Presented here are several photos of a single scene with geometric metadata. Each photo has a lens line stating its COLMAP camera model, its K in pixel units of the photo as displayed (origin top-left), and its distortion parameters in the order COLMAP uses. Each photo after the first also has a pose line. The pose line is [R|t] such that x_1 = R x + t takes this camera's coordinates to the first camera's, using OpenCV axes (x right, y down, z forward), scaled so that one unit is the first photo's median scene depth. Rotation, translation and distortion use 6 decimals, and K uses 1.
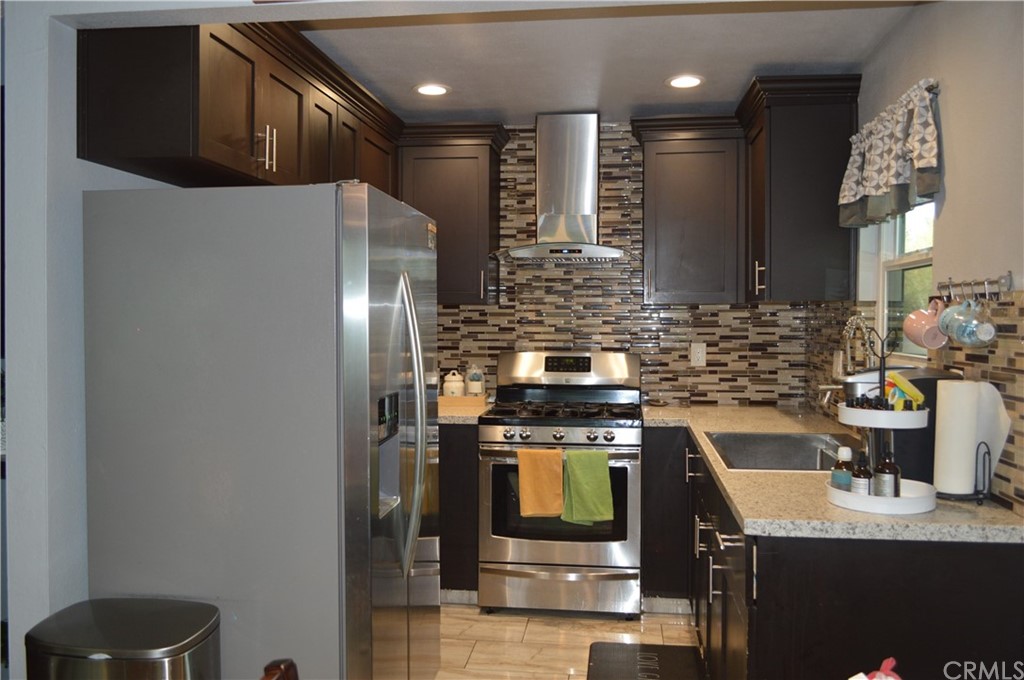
lens RADIAL K [[849.5, 0, 507.3], [0, 849.5, 334.6], [0, 0, 1]] dist [-0.009679, -0.003980]
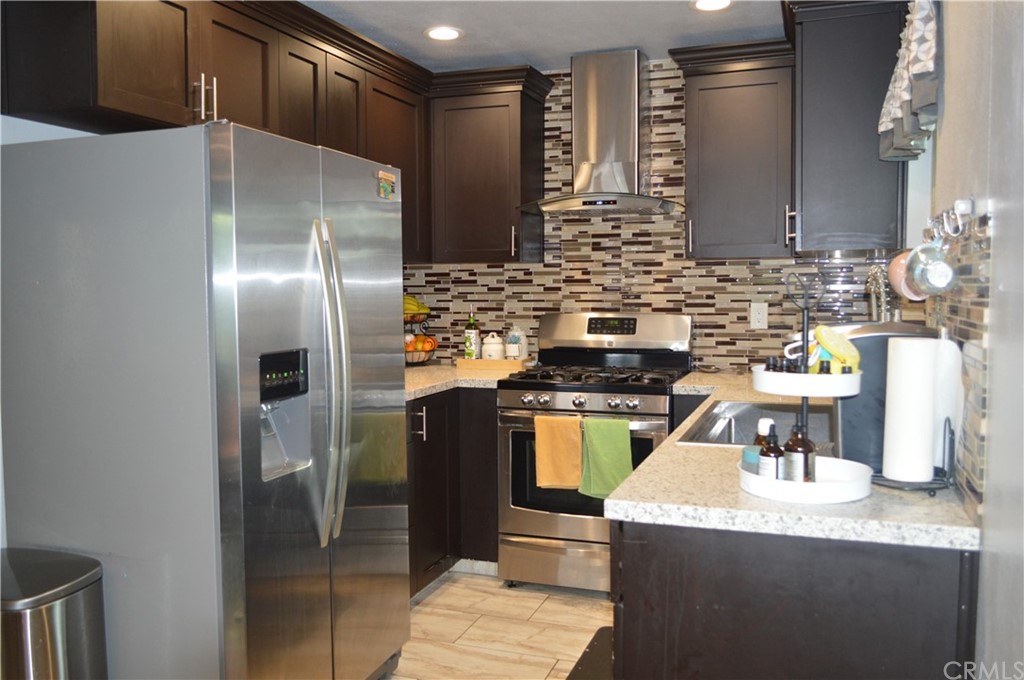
lens RADIAL K [[849.5, 0, 507.3], [0, 849.5, 334.6], [0, 0, 1]] dist [-0.009679, -0.003980]
pose [[0.976335, 0.004518, -0.216214, 0.178685], [0.003359, 0.999344, 0.036052, 0.011437], [0.216235, -0.035925, 0.975680, 0.081118]]
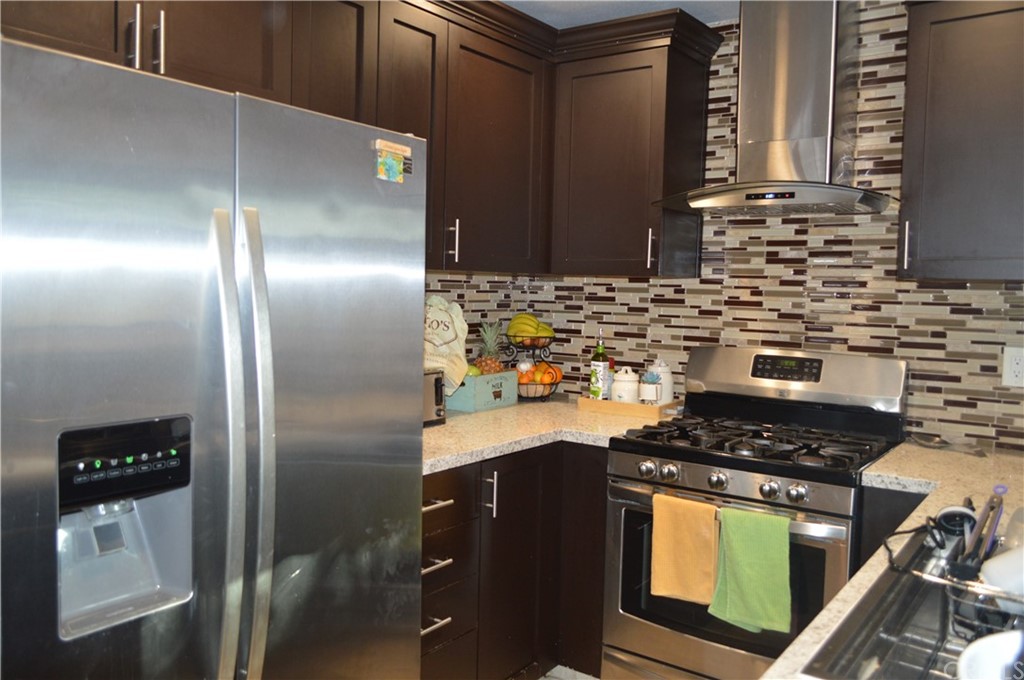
lens RADIAL K [[806.5, 0, 511.4], [0, 806.5, 335.5], [0, 0, 1]] dist [-0.004679, -0.003334]
pose [[0.878036, 0.047731, -0.476208, 0.202941], [-0.032471, 0.998663, 0.040228, -0.010614], [0.477491, -0.019859, 0.878412, 0.380749]]
